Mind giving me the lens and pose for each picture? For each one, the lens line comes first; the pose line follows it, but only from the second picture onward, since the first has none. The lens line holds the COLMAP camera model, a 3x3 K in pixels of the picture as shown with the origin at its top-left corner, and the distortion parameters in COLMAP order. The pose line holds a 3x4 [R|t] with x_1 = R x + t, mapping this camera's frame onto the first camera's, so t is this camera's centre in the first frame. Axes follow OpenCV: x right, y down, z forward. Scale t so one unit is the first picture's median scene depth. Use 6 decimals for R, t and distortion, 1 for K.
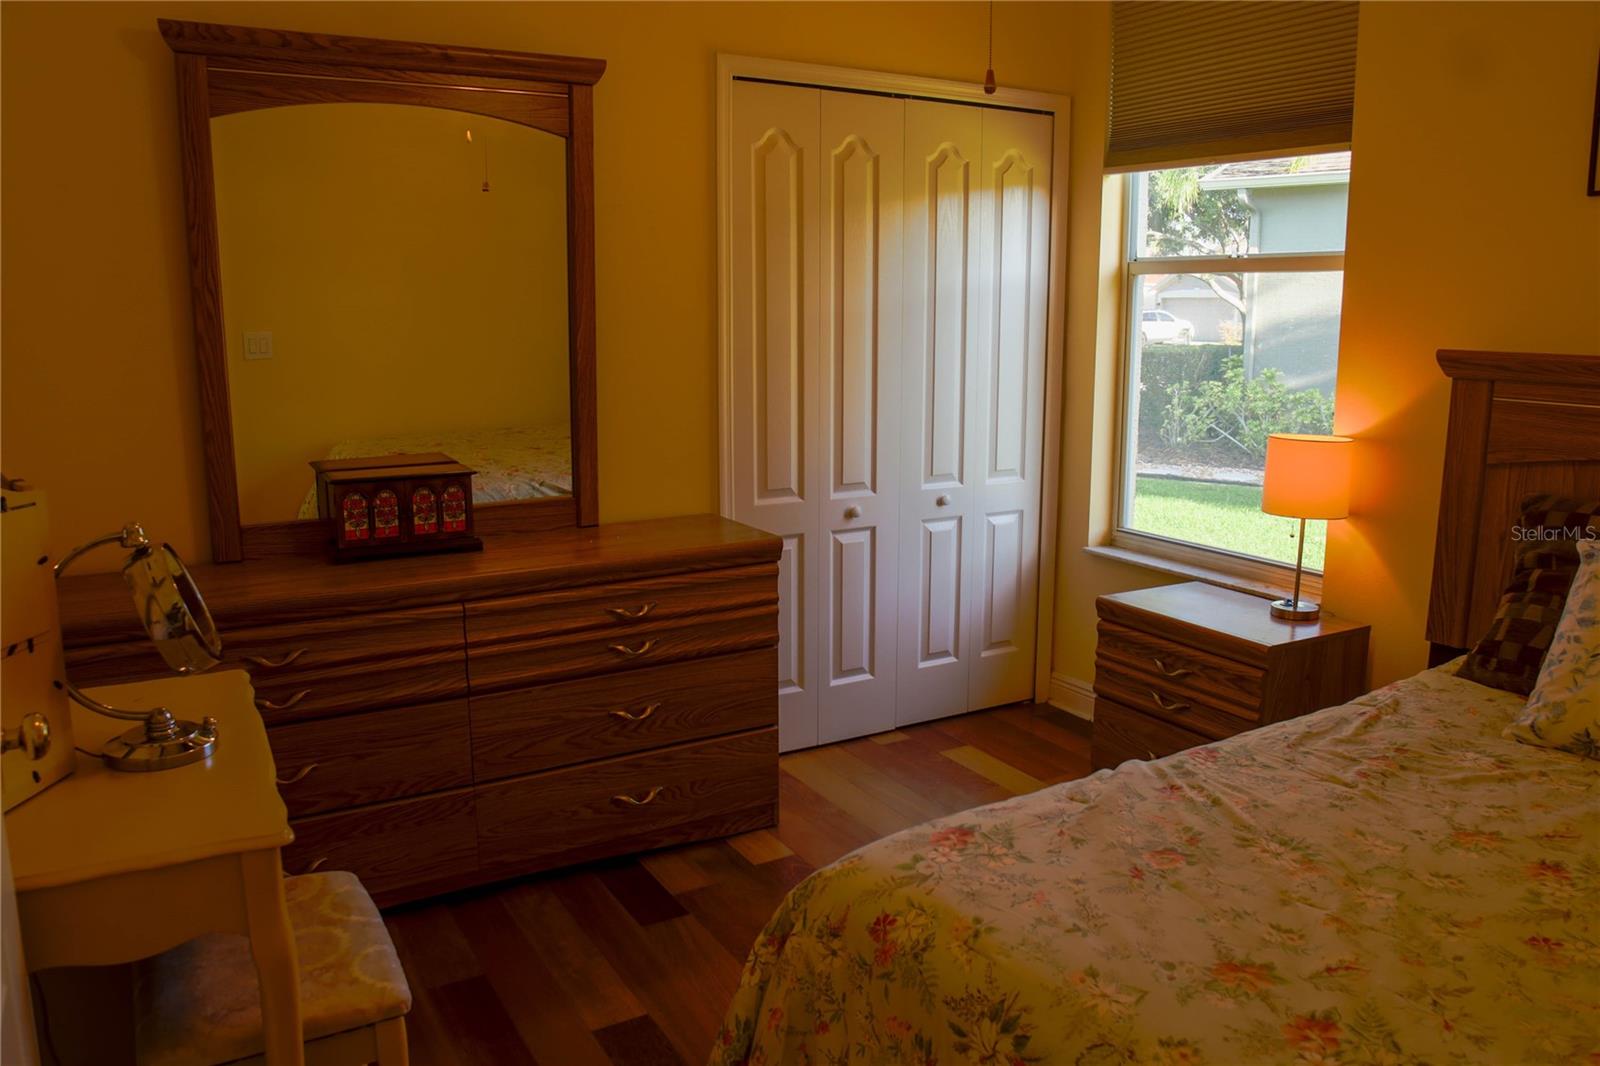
lens RADIAL K [[1199.4, 0, 809.0], [0, 1199.4, 530.9], [0, 0, 1]] dist [-0.113102, 0.081011]
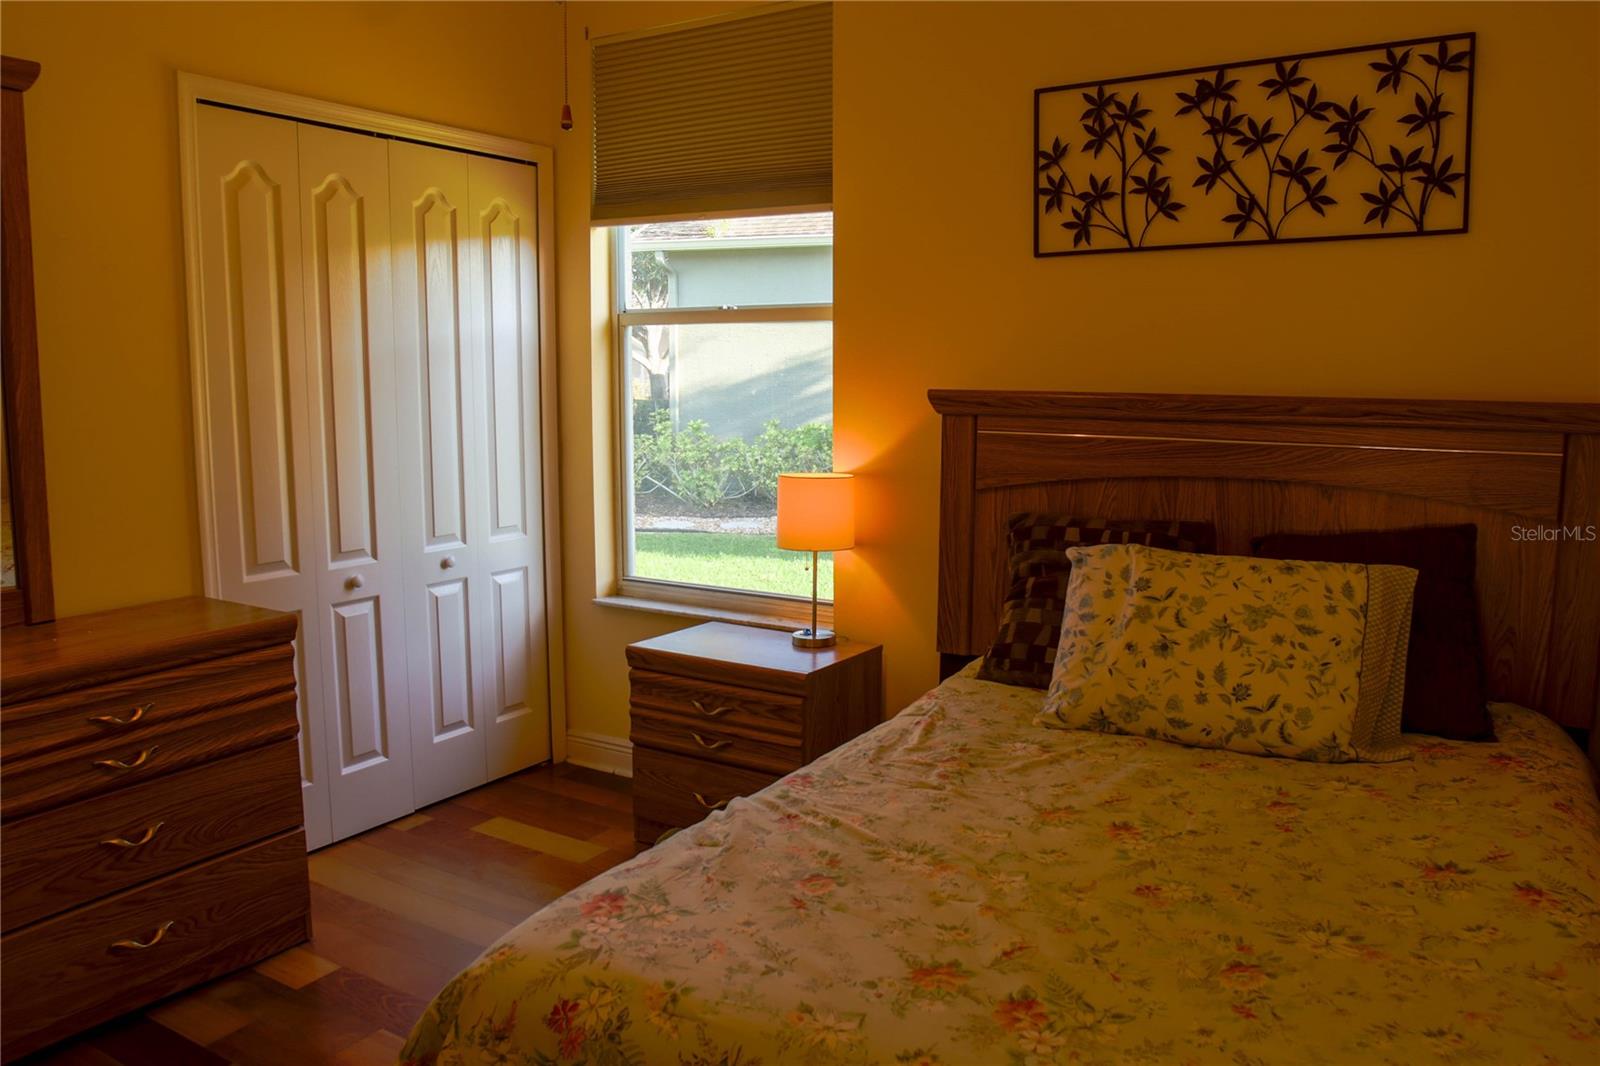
lens RADIAL K [[1199.4, 0, 809.0], [0, 1199.4, 530.9], [0, 0, 1]] dist [-0.113102, 0.081011]
pose [[0.882246, -0.062761, 0.466586, -0.093410], [0.086264, 0.995845, -0.029160, 0.002225], [-0.462817, 0.065976, 0.883995, 0.045777]]
